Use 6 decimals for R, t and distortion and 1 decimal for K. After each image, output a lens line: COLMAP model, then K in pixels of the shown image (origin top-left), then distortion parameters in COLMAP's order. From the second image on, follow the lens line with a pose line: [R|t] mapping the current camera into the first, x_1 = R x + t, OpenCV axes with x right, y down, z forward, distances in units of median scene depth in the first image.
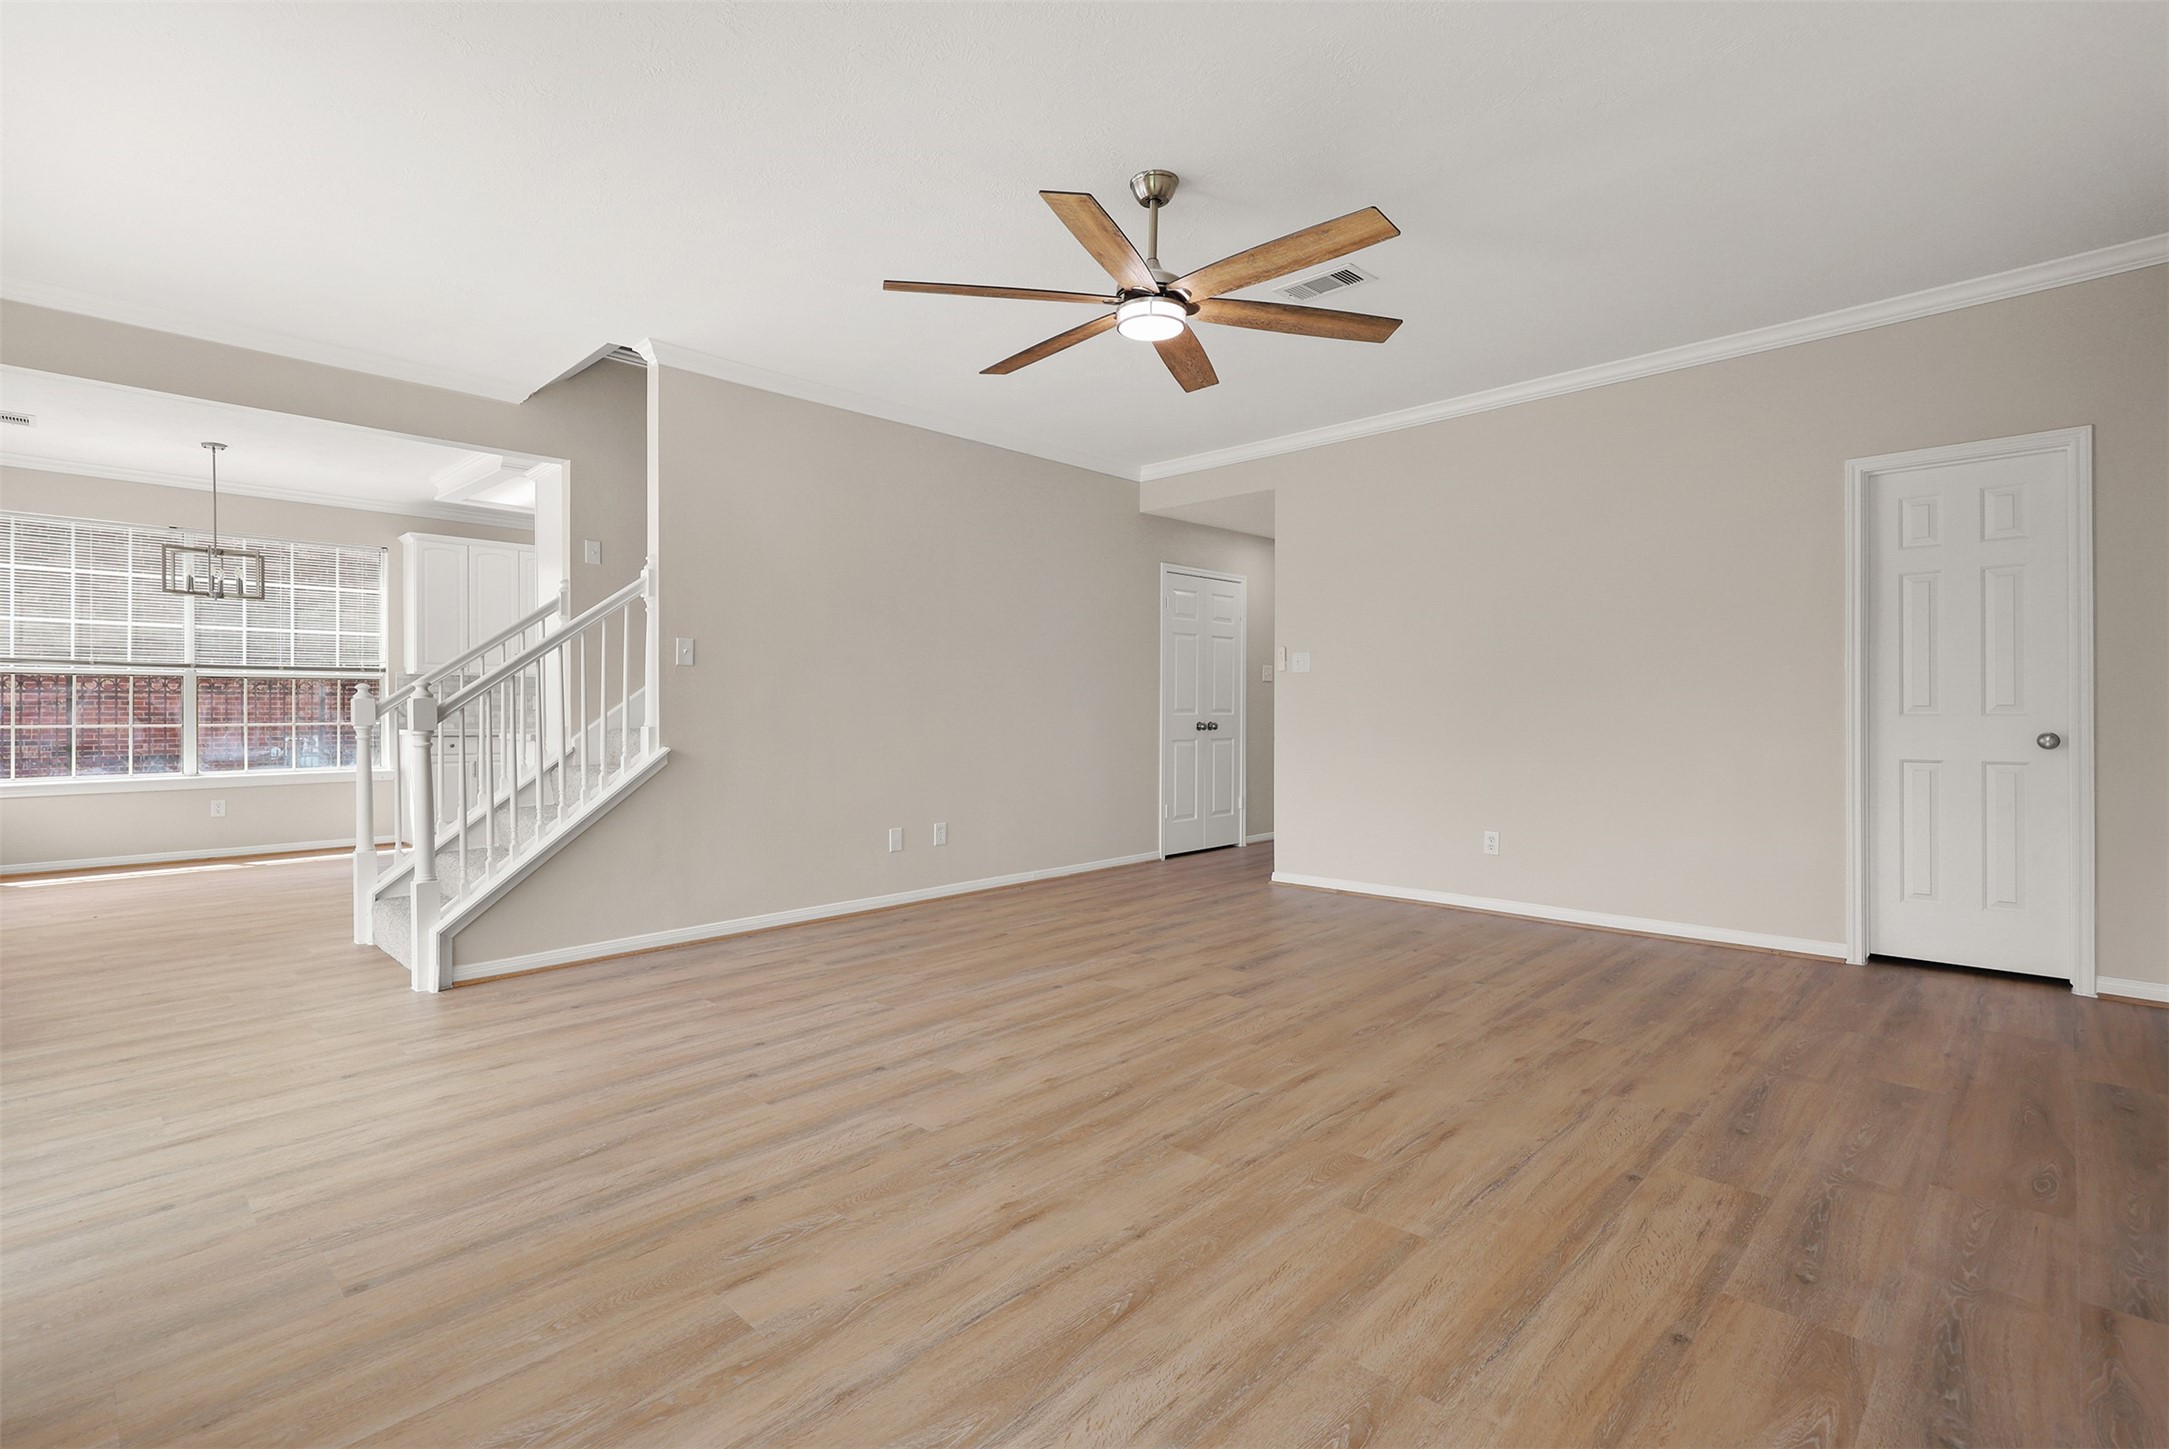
lens RADIAL K [[1023.5, 0, 1080.9], [0, 1023.5, 709.6], [0, 0, 1]] dist [-0.001799, 0.000055]
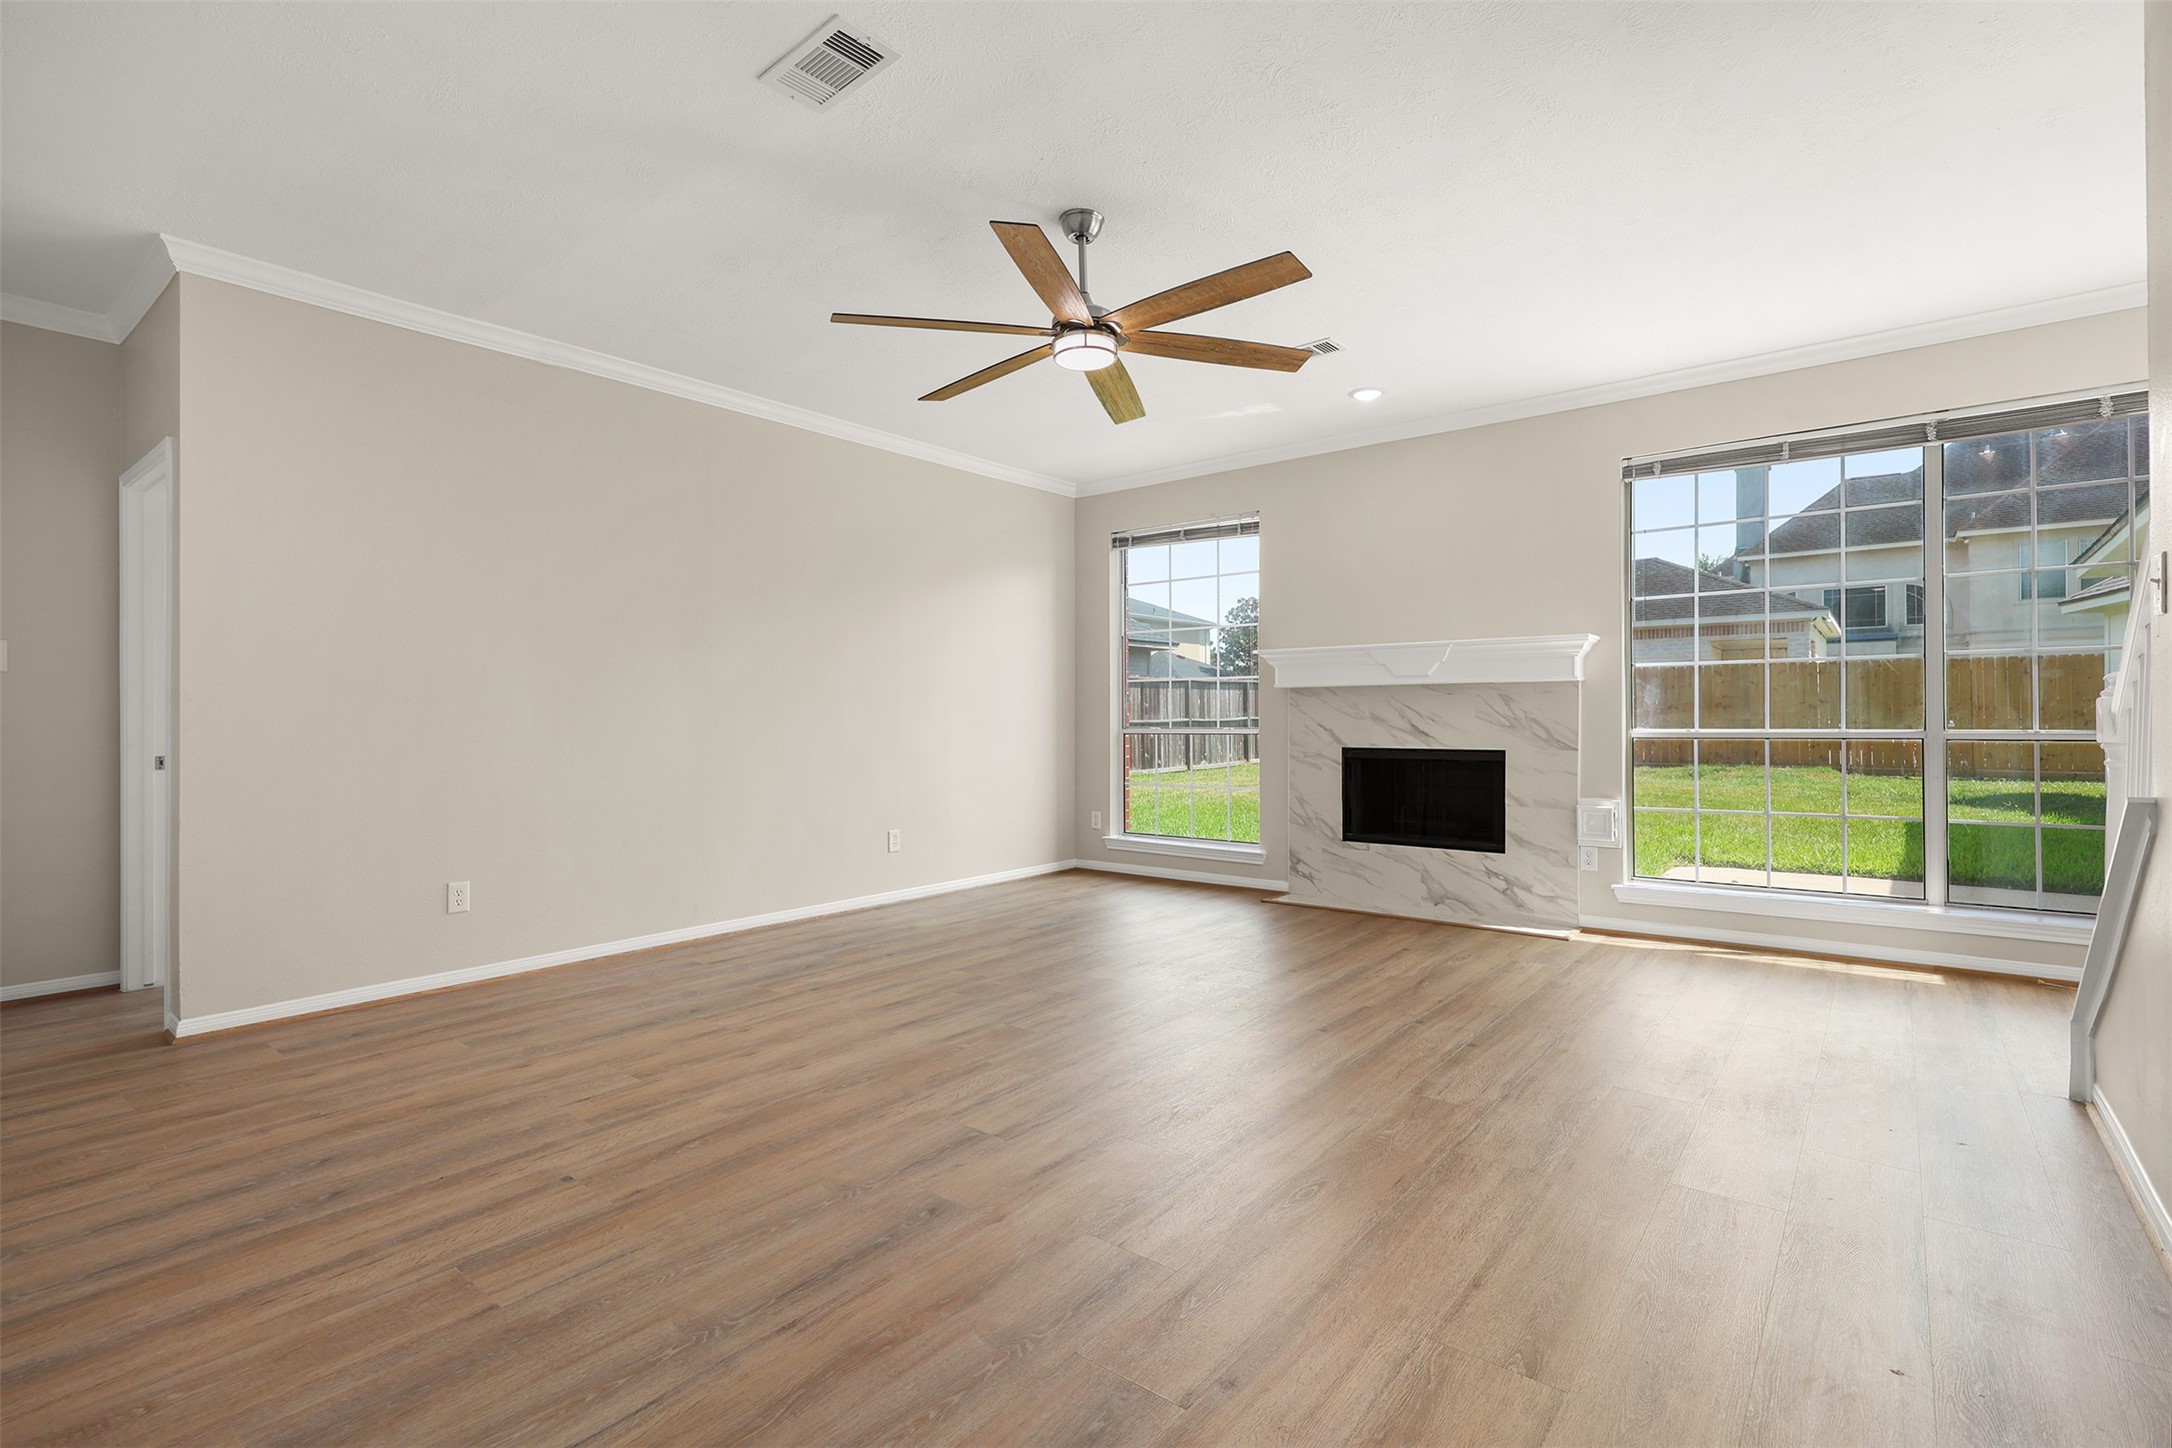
lens RADIAL K [[1024.9, 0, 1082.4], [0, 1024.9, 709.1], [0, 0, 1]] dist [-0.001799, 0.000055]
pose [[-0.996366, 0.015006, -0.083840, 0.170677], [0.015319, 0.999878, -0.003087, -0.012668], [0.083784, -0.004360, -0.996474, 2.195216]]
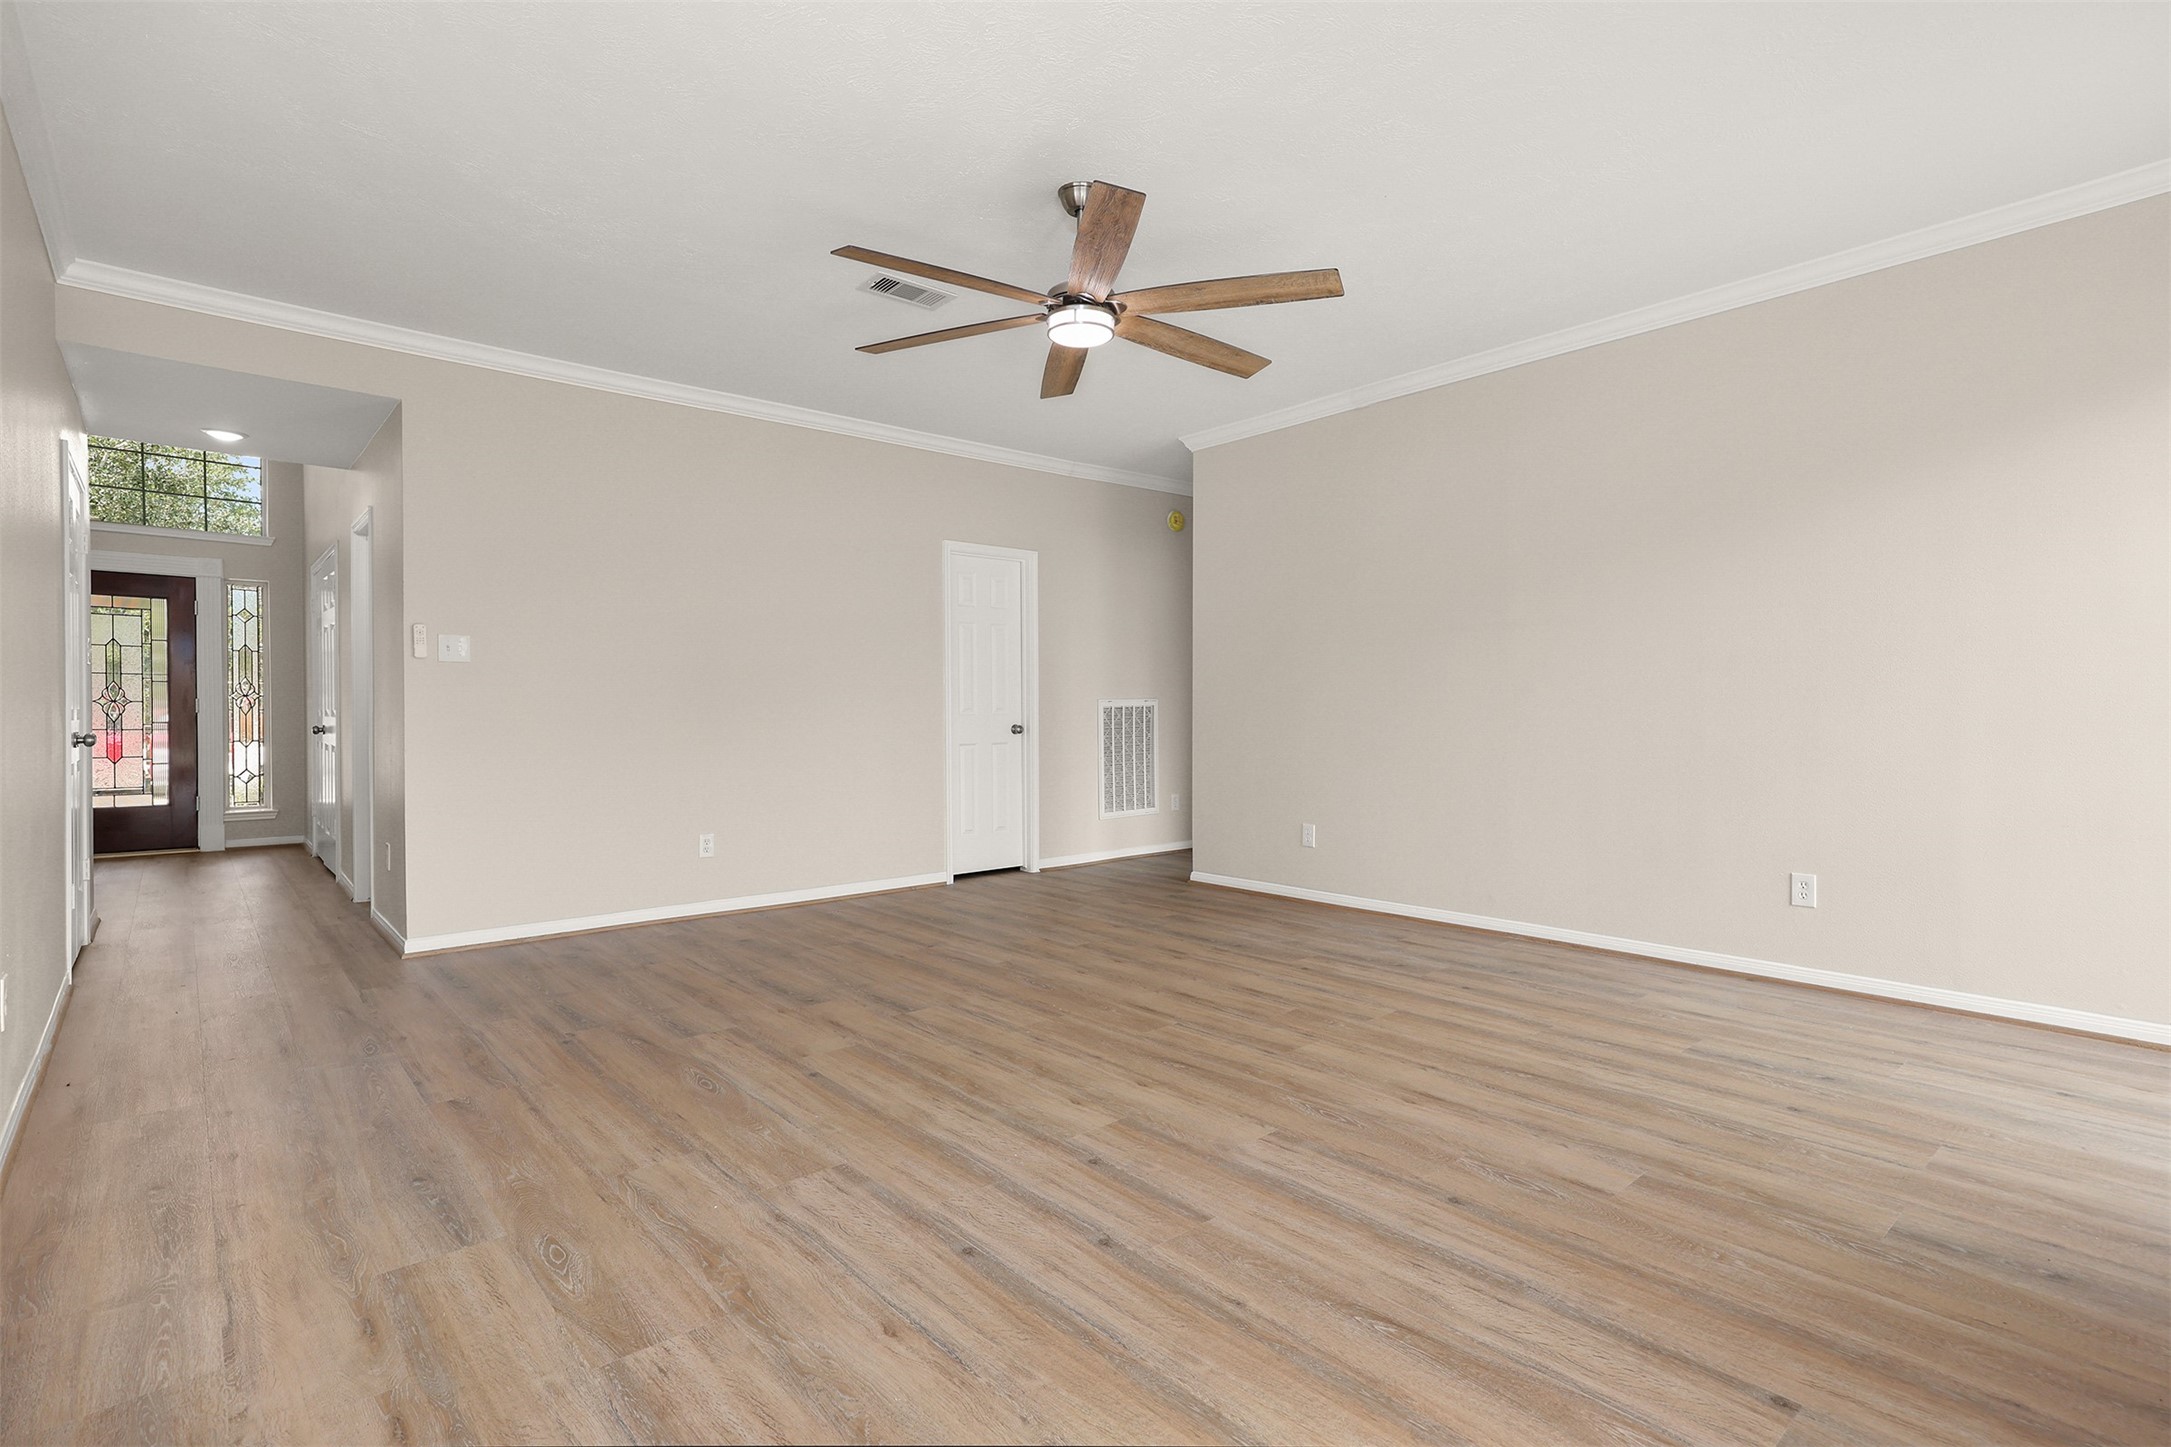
lens RADIAL K [[1017.2, 0, 1078.7], [0, 1017.2, 714.4], [0, 0, 1]] dist [-0.001576, -0.000037]
pose [[0.089673, -0.002422, 0.995968, -1.025203], [0.007268, 0.999972, 0.001778, -0.003821], [-0.995945, 0.007079, 0.089688, 0.965558]]
